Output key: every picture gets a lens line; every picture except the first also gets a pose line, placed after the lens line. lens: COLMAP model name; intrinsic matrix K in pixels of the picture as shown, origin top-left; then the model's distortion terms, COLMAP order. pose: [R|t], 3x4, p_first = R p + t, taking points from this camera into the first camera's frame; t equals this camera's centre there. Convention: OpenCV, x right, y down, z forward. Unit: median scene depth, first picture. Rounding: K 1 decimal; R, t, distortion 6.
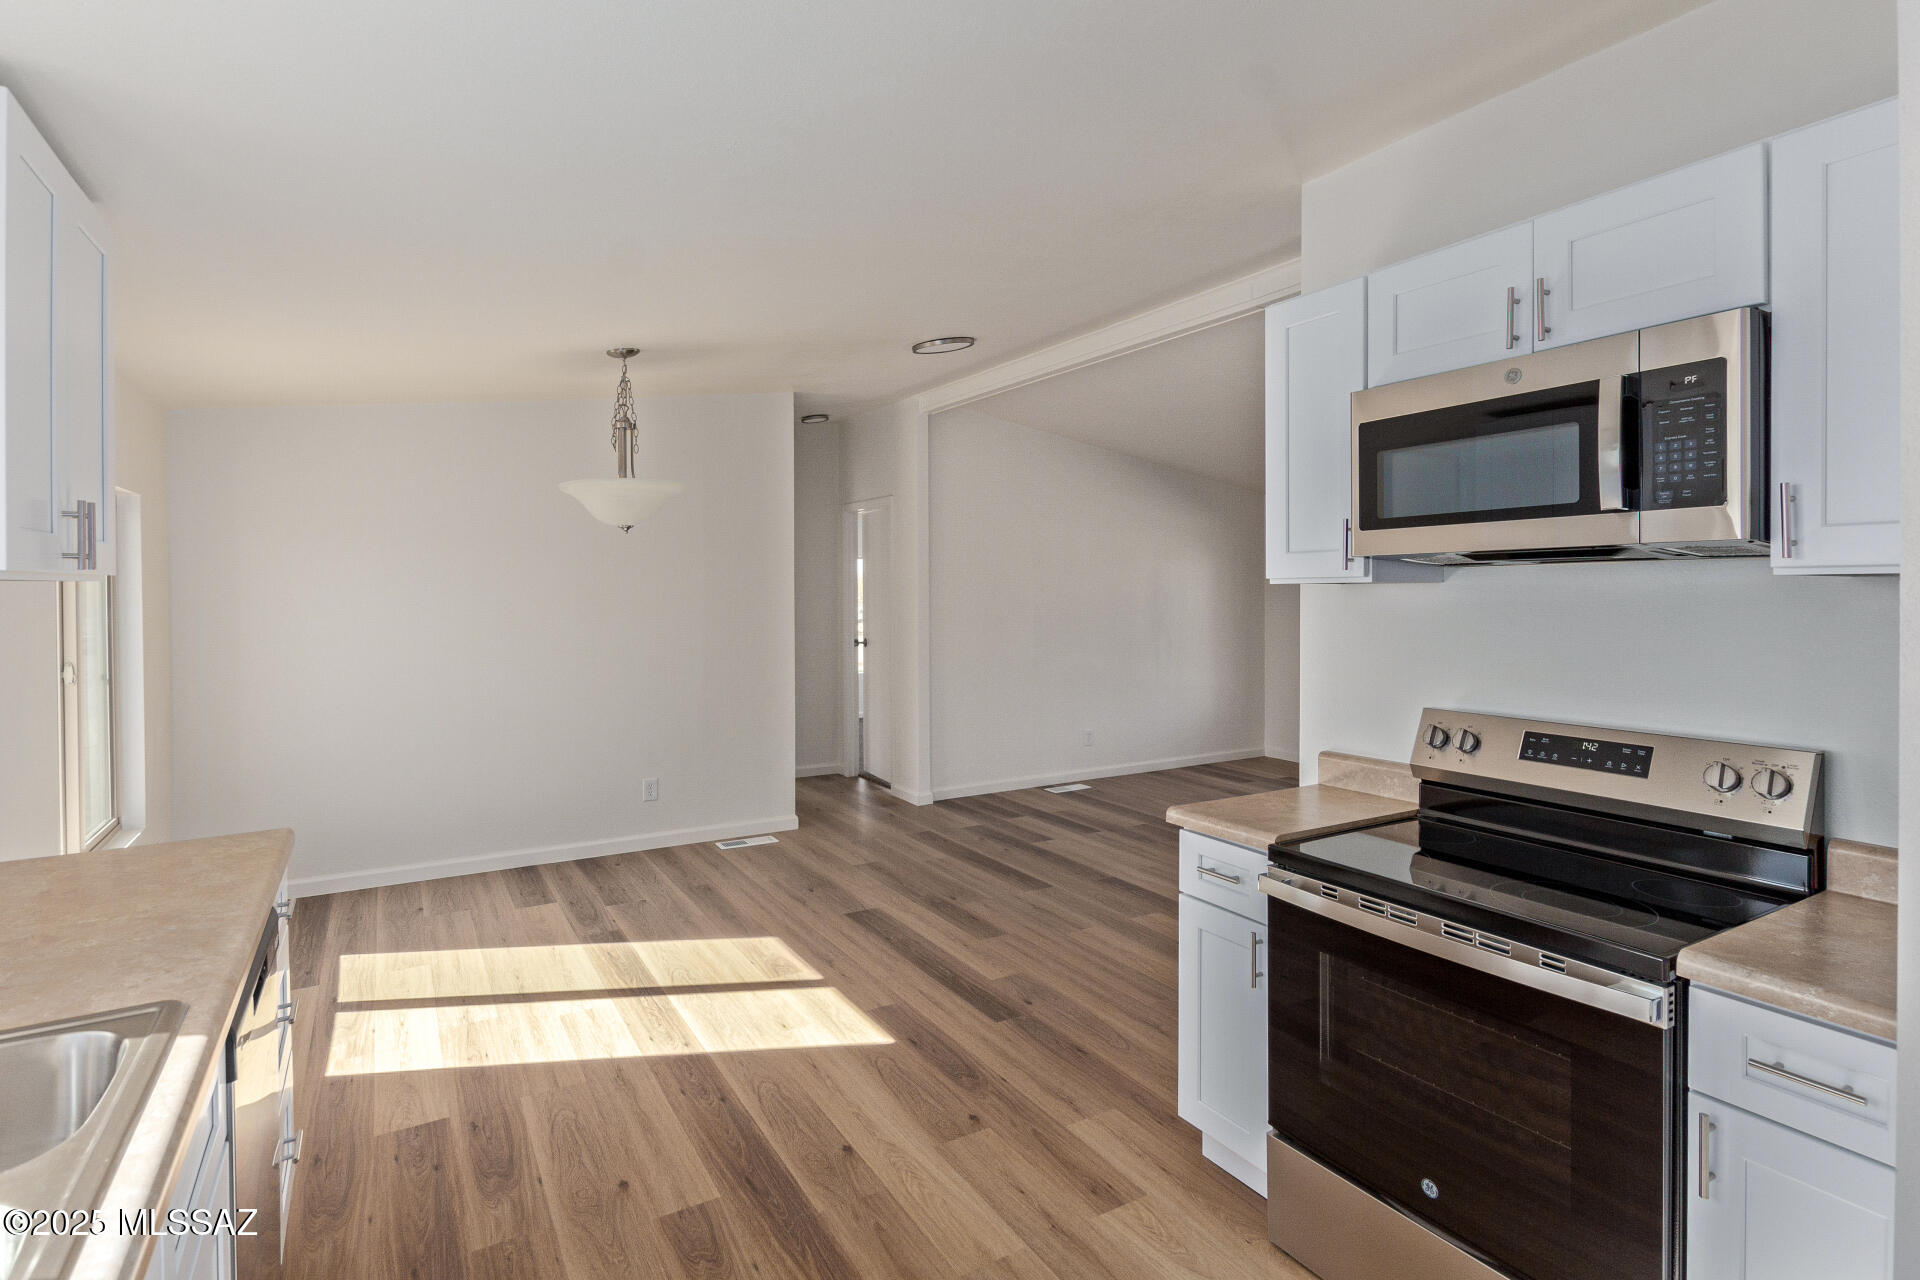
lens RADIAL K [[927.5, 0, 920.2], [0, 927.5, 594.8], [0, 0, 1]] dist [0.001723, 0.000213]
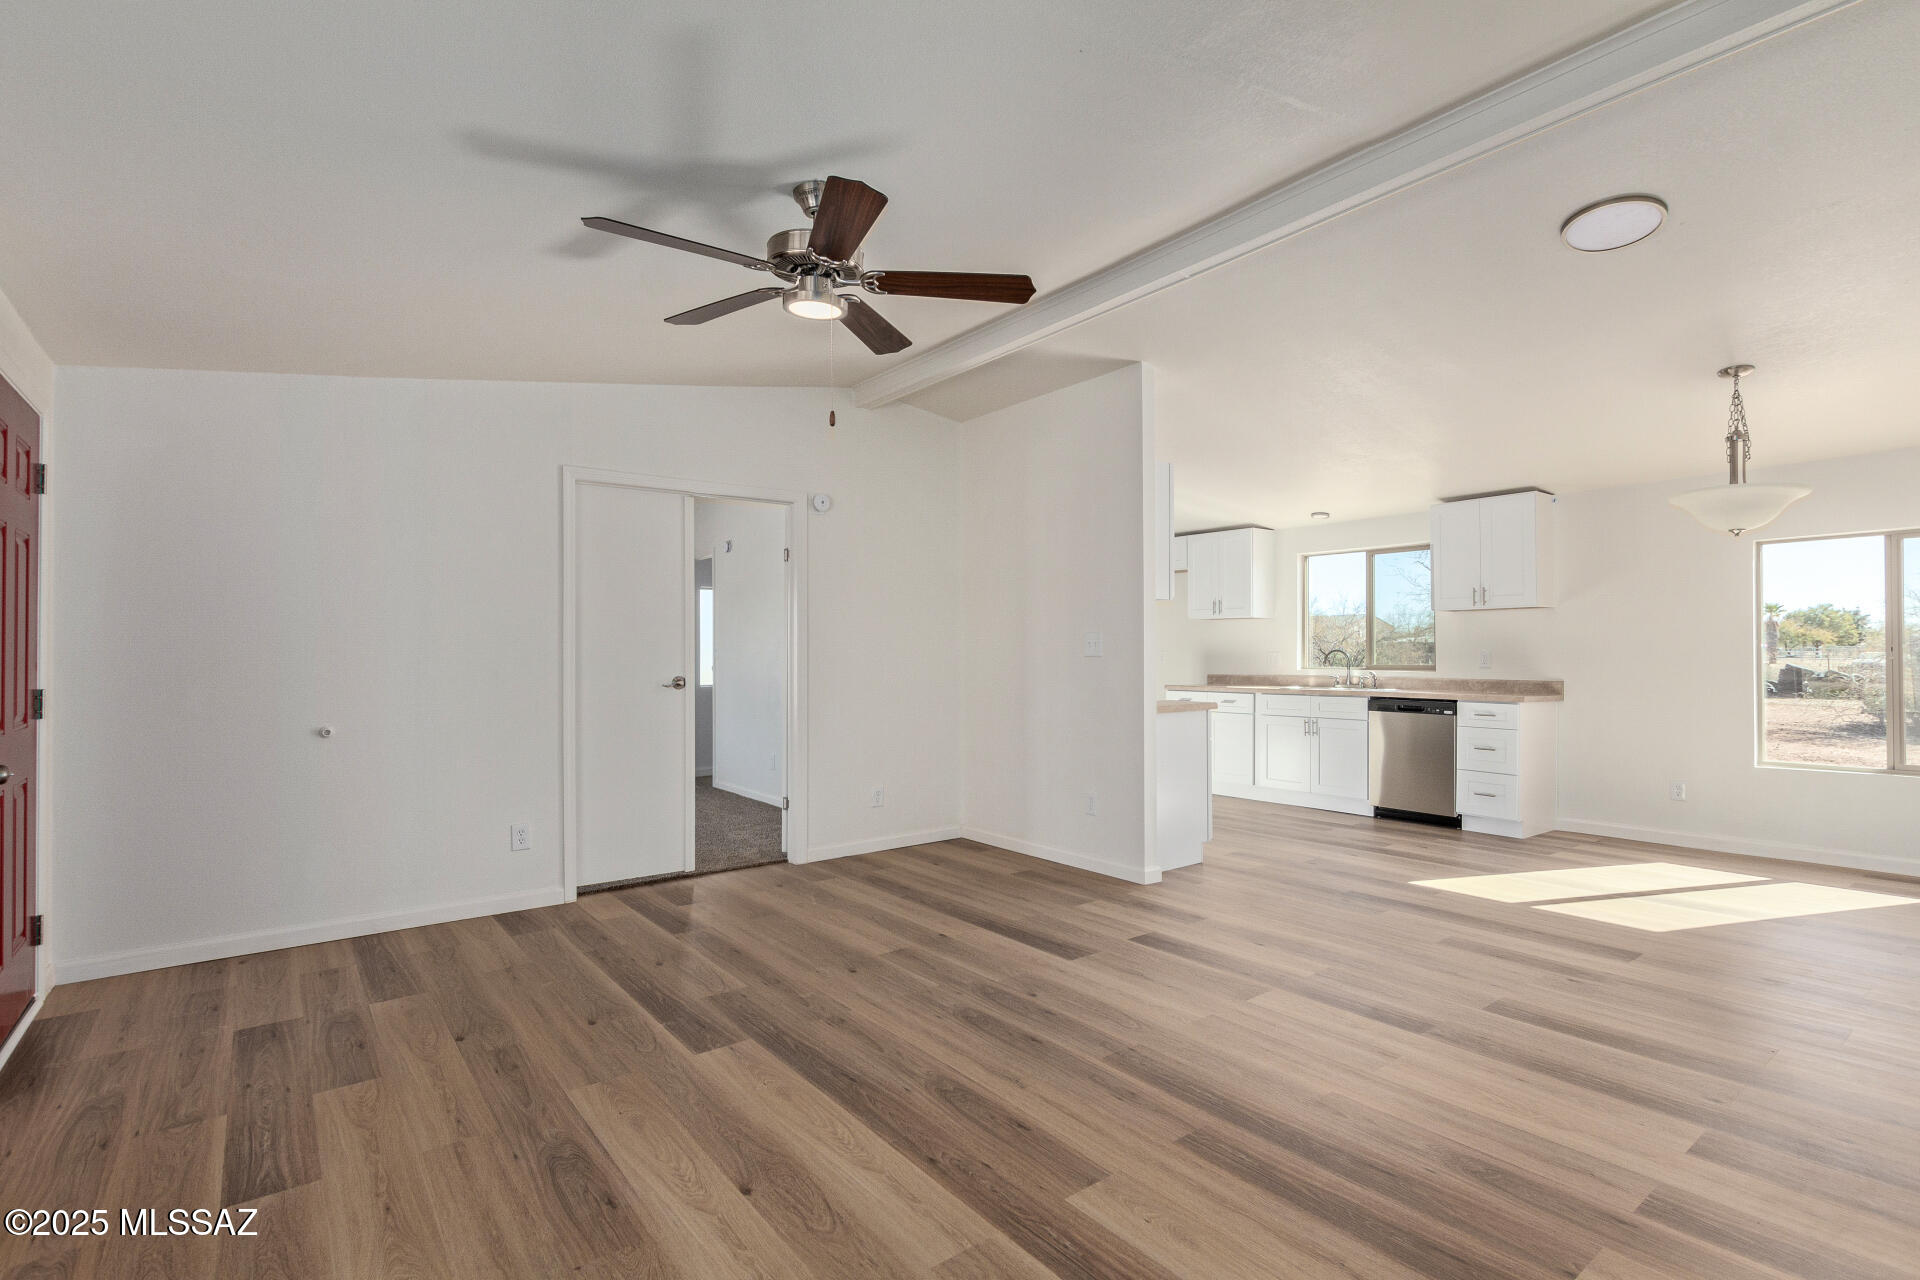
lens RADIAL K [[909.6, 0, 947.8], [0, 909.6, 639.7], [0, 0, 1]] dist [0.003238, 0.000428]
pose [[-0.993860, 0.007529, -0.110387, 0.938778], [0.008412, 0.999936, -0.007534, 0.072490], [0.110323, -0.008416, -0.993860, 2.529009]]
